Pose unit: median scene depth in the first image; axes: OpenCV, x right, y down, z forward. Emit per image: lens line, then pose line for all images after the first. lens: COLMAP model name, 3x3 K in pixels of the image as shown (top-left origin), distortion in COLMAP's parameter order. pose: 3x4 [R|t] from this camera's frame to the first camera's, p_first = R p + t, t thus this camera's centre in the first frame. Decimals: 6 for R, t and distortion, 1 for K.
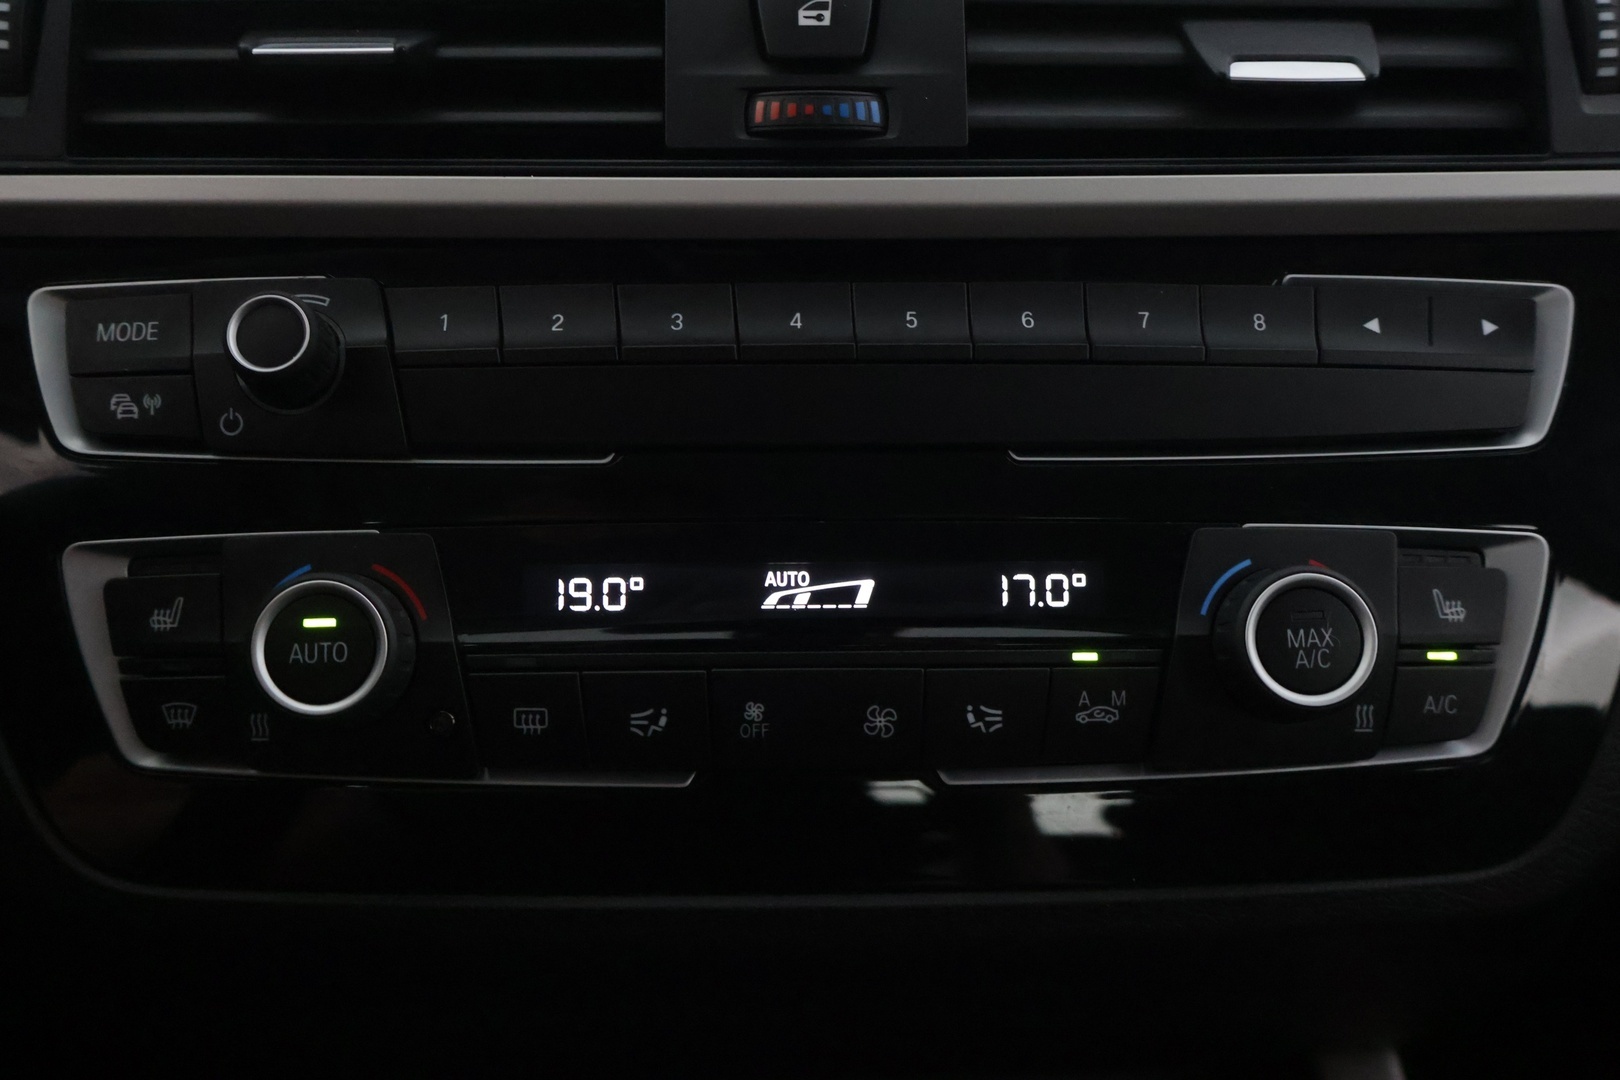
lens RADIAL K [[1708.7, 0, 810.0], [0, 1708.7, 540.0], [0, 0, 1]] dist [-0.054088, 0.002918]
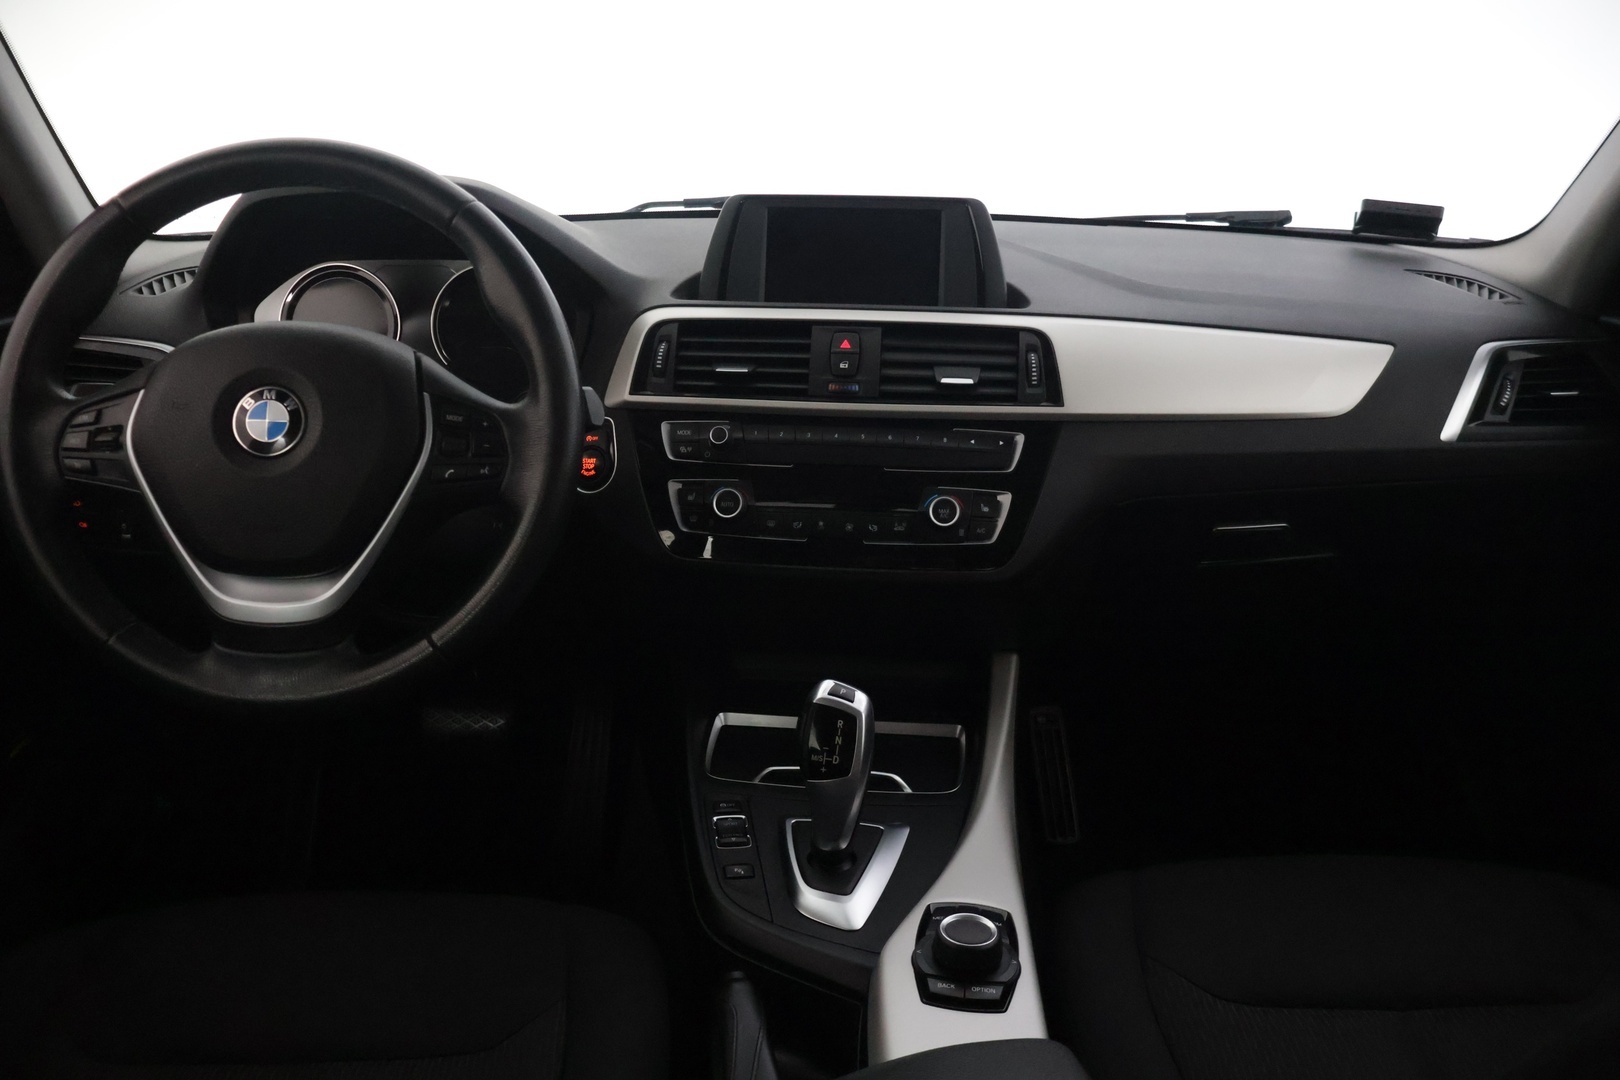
lens RADIAL K [[1358.2, 0, 810.0], [0, 1358.2, 540.0], [0, 0, 1]] dist [-0.001758, 0.000853]
pose [[0.991897, 0.045752, -0.118521, 0.345953], [-0.049727, 0.998288, -0.030795, 0.243767], [0.116909, 0.036439, 0.992474, -2.412328]]
